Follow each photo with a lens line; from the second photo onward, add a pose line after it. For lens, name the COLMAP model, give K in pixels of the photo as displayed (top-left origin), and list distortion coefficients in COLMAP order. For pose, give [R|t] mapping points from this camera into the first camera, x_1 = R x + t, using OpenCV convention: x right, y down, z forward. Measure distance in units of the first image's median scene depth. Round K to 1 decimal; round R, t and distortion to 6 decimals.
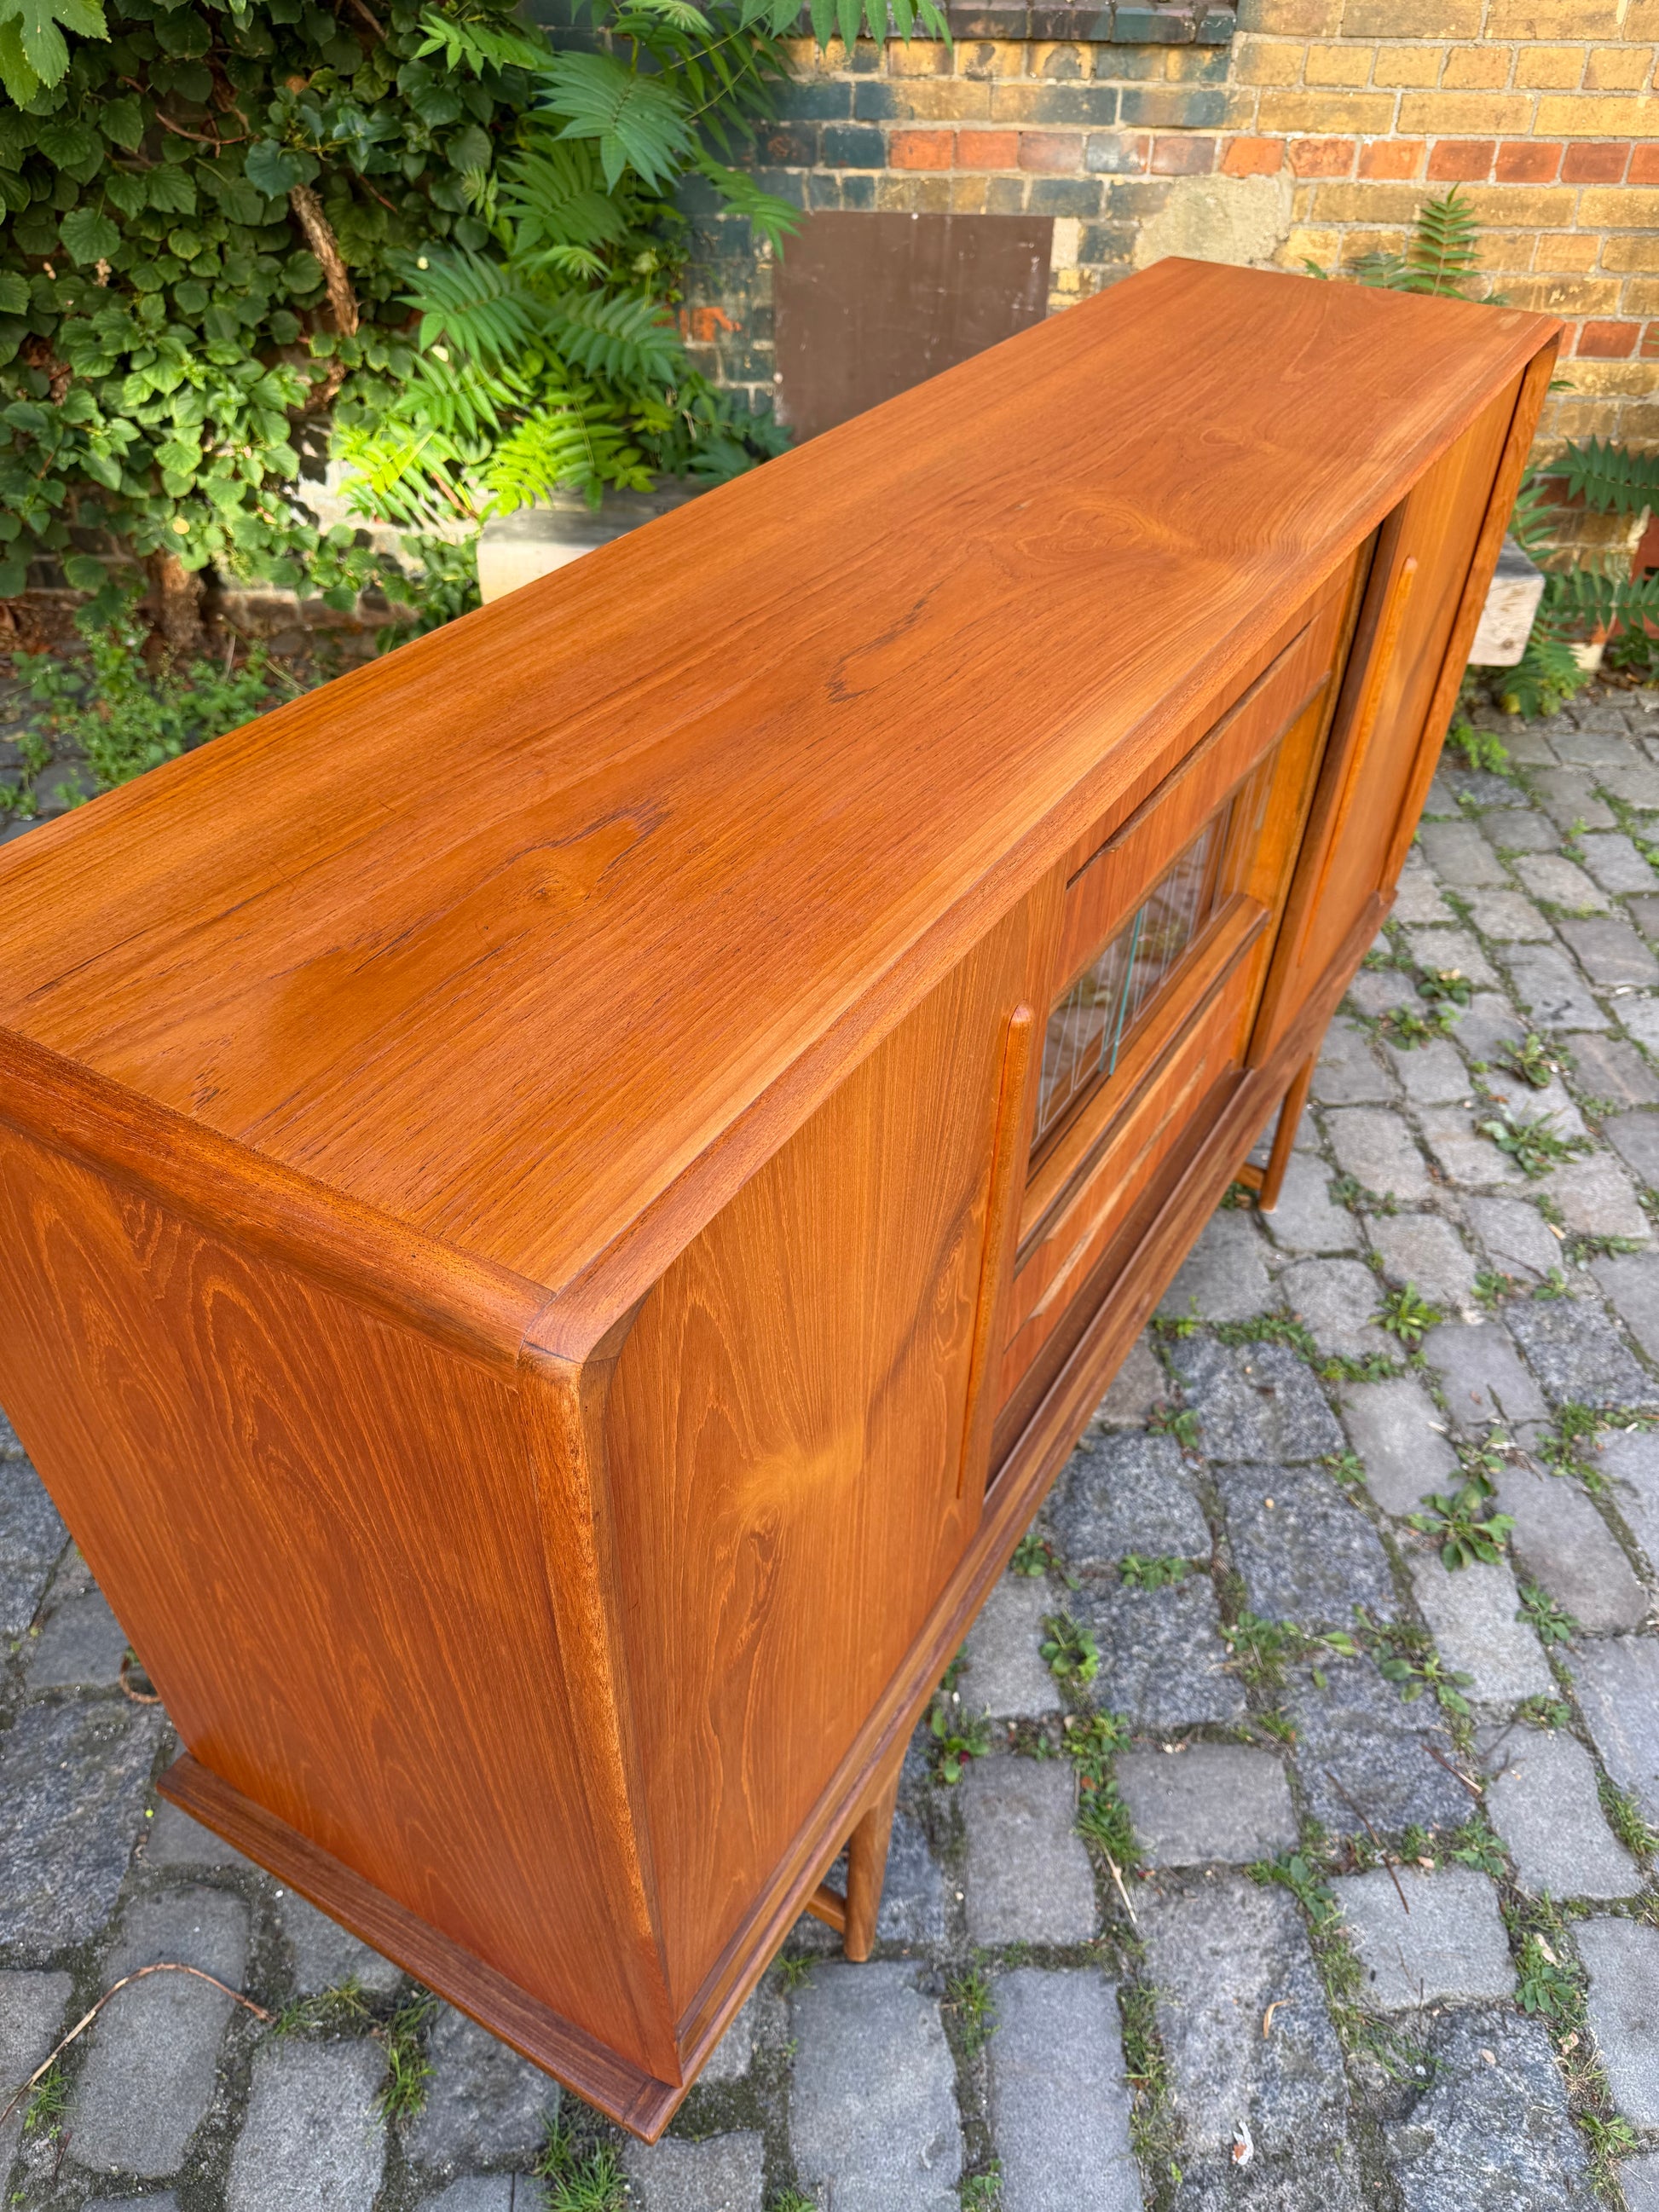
lens RADIAL K [[1579.4, 0, 825.3], [0, 1579.4, 1112.5], [0, 0, 1]] dist [0.009421, -0.020062]
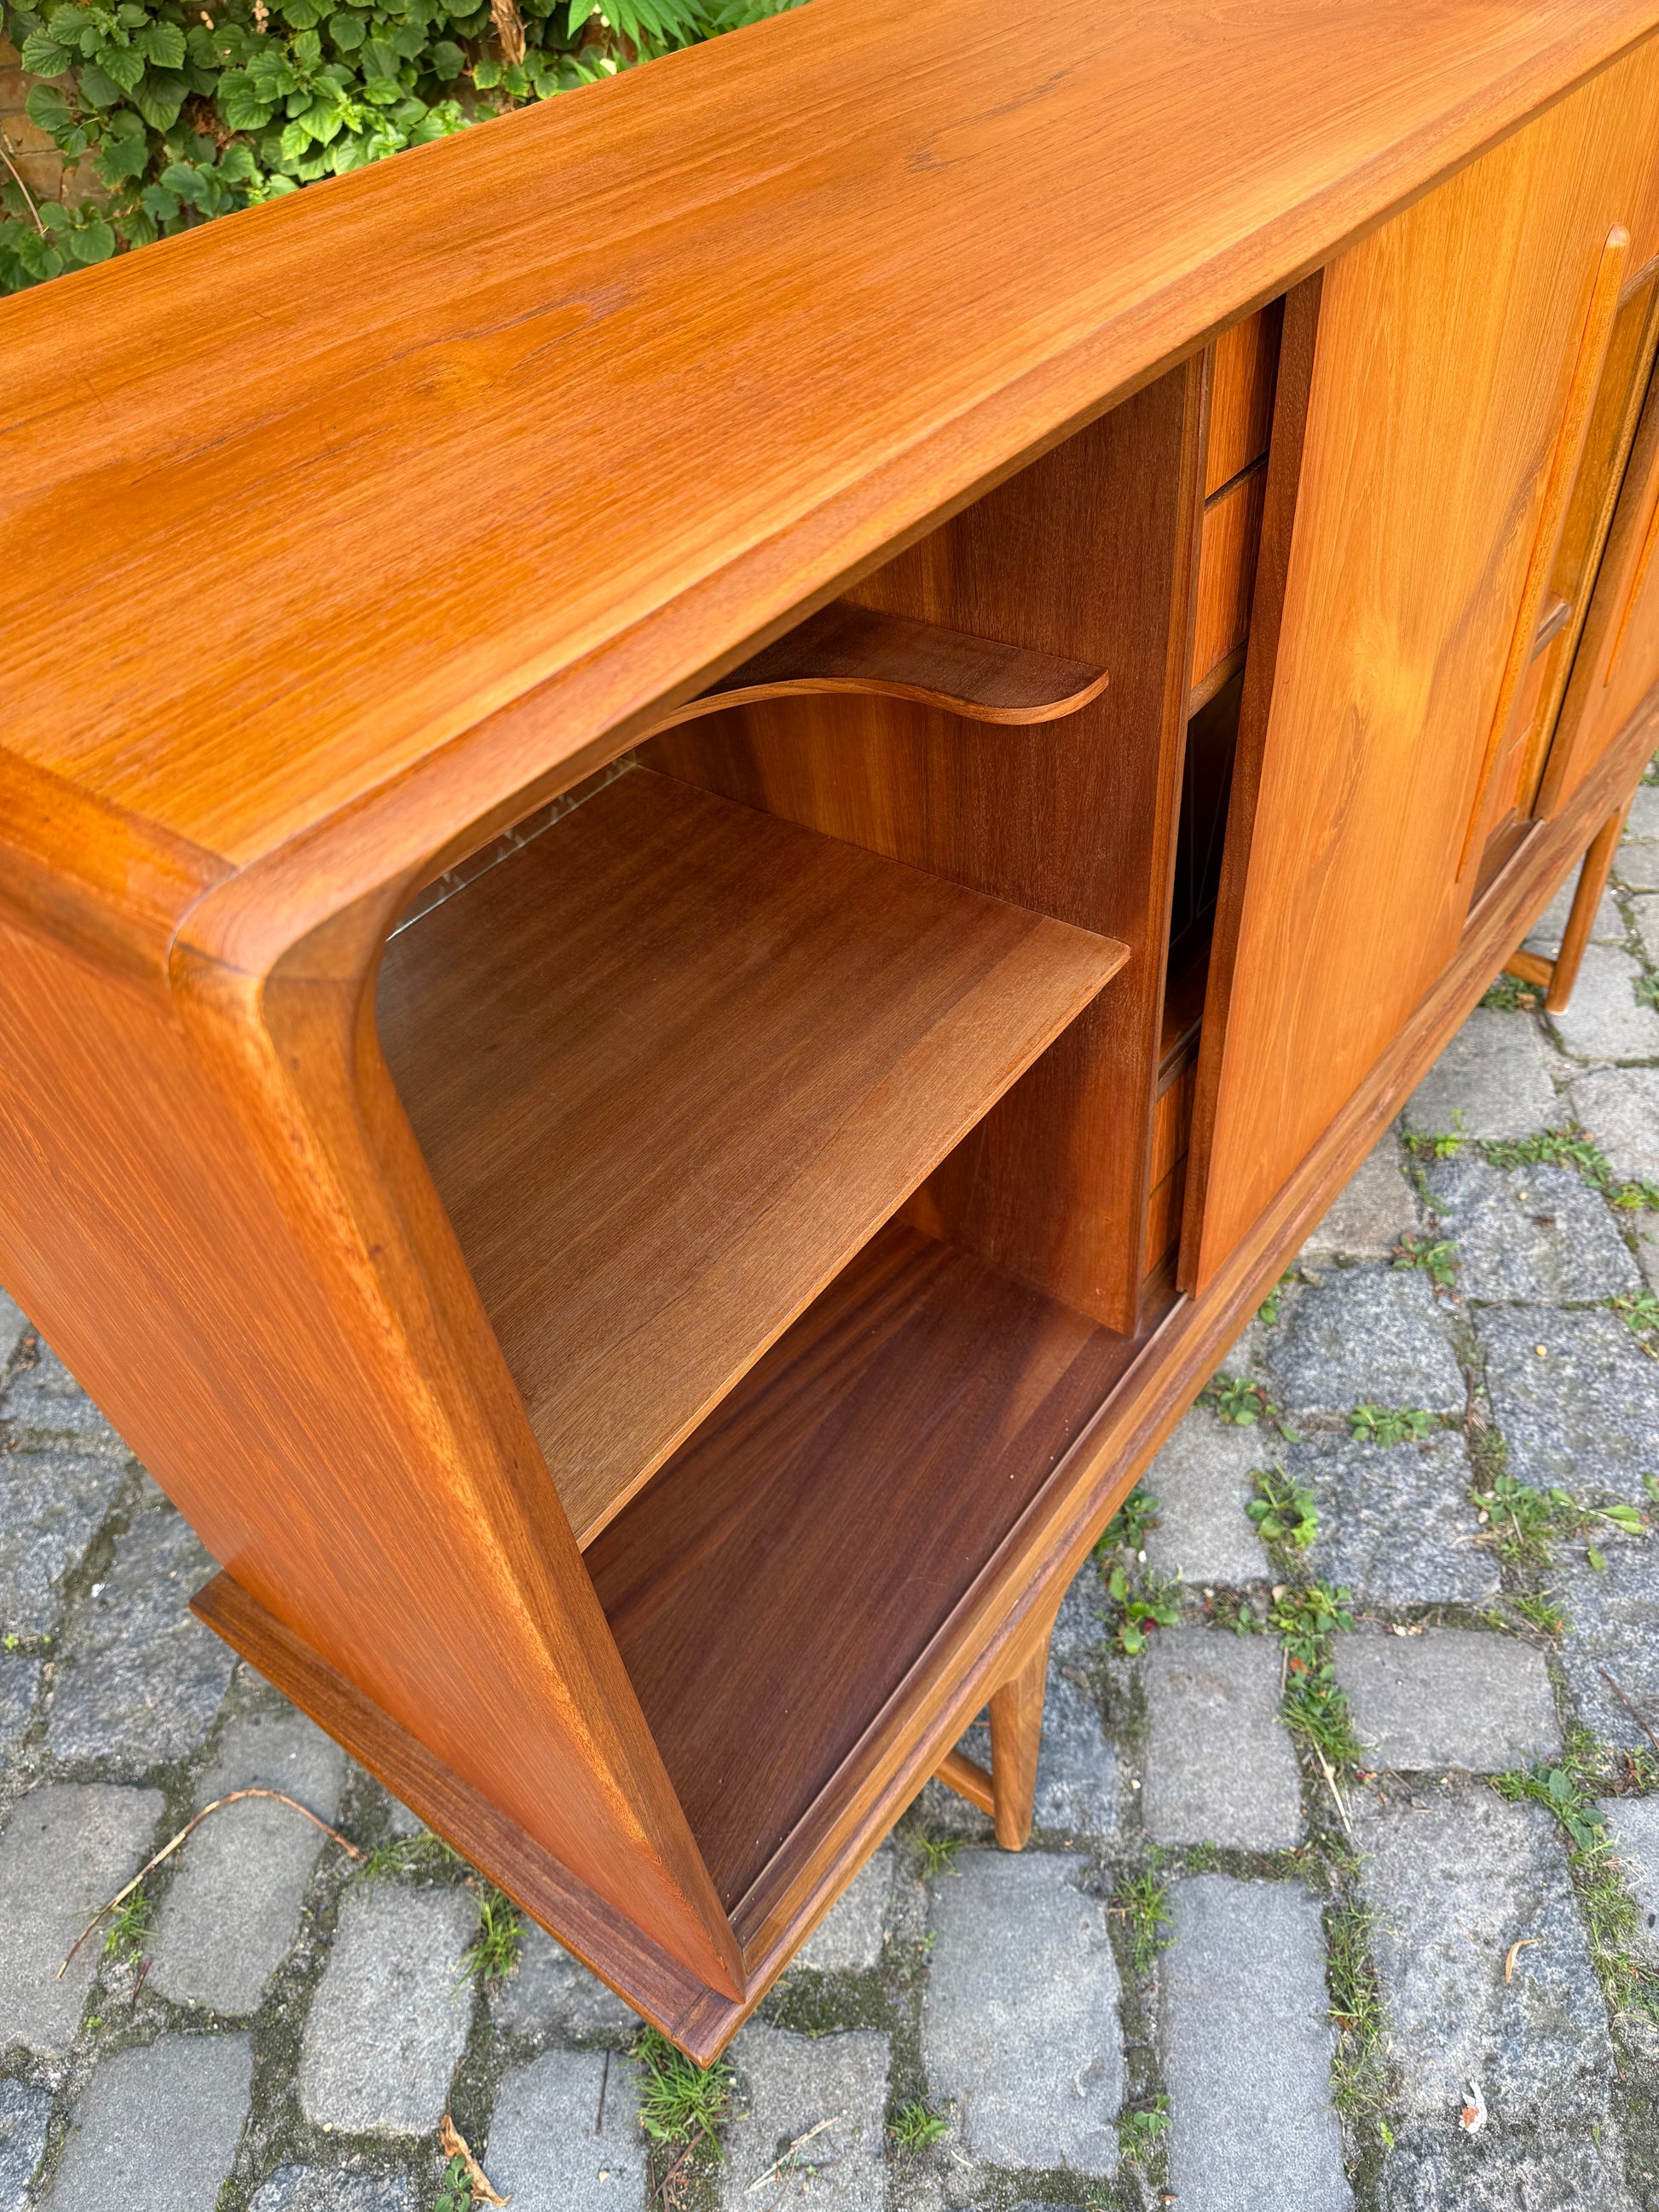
lens RADIAL K [[1576.6, 0, 829.5], [0, 1576.6, 1106.0], [0, 0, 1]] dist [0.017082, -0.032251]
pose [[0.987033, 0.010107, -0.160198, 0.054730], [0.003242, 0.996557, 0.082850, 0.061108], [0.160484, -0.082295, 0.983602, 0.167996]]
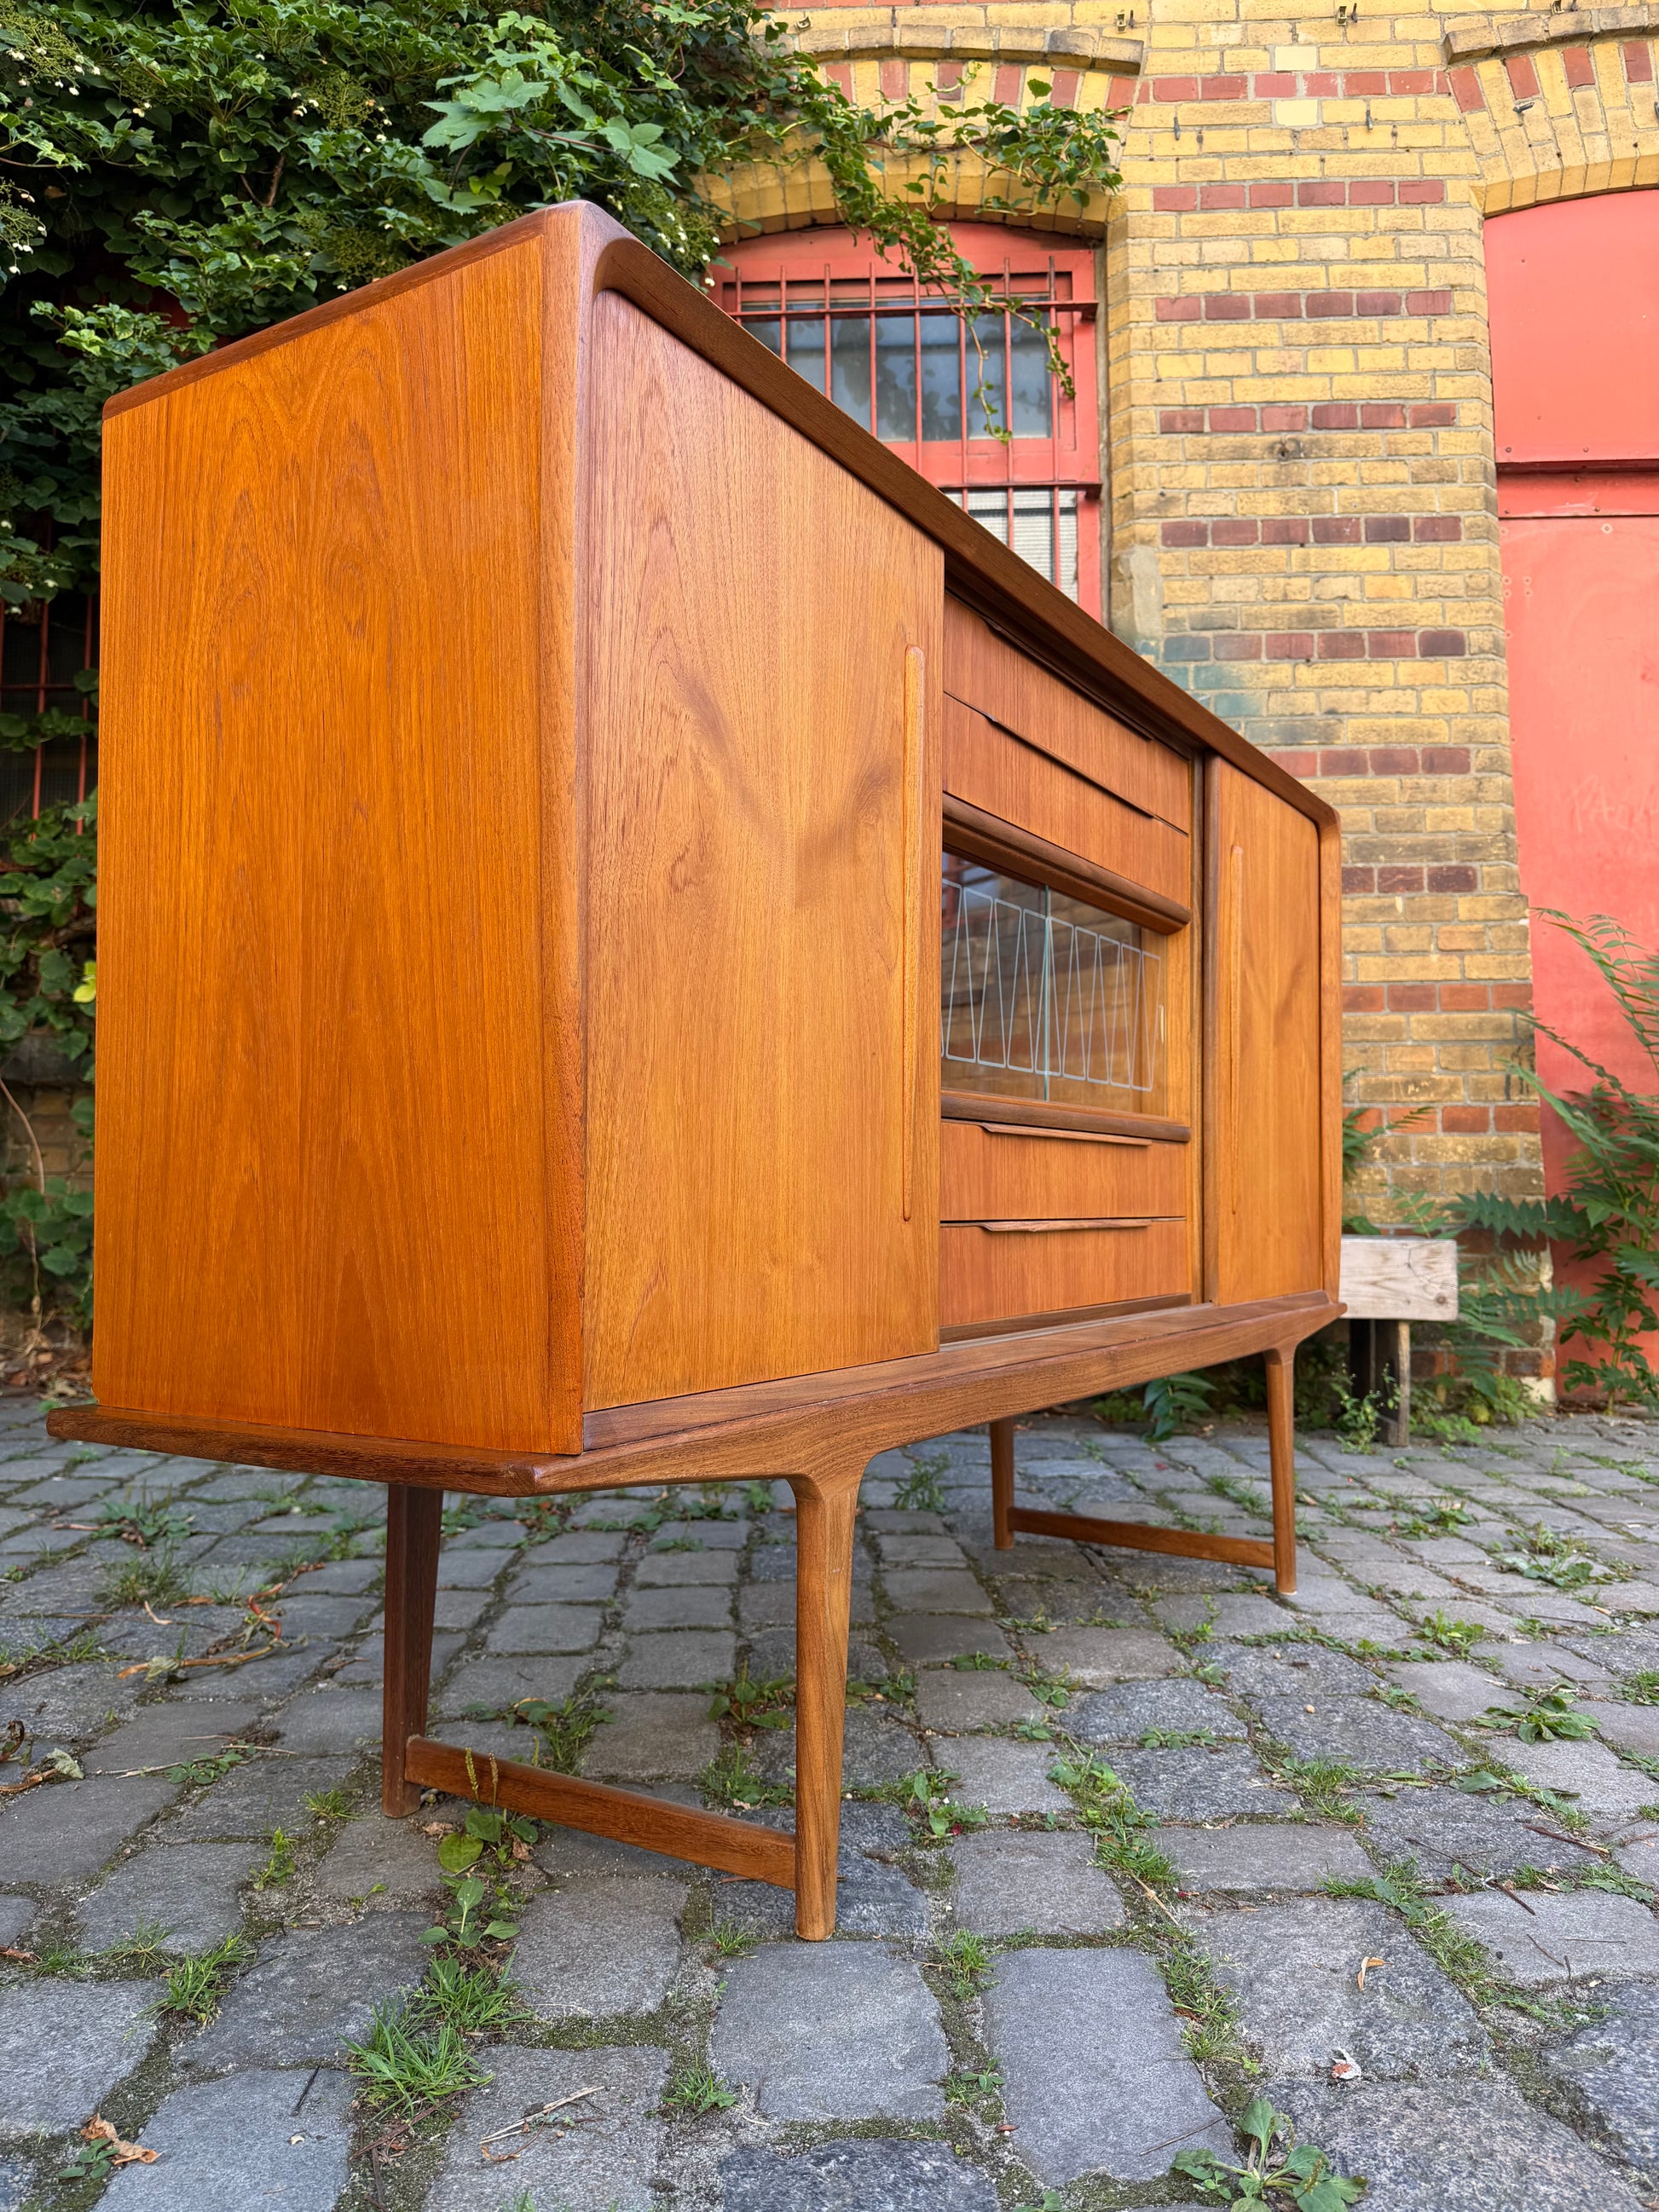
lens RADIAL K [[1579.4, 0, 825.3], [0, 1579.4, 1112.5], [0, 0, 1]] dist [0.009421, -0.020062]
pose [[0.999645, -0.012180, -0.023685, 0.047742], [-0.007383, 0.727704, -0.685851, 0.744195], [0.025589, 0.685783, 0.727356, 0.166763]]
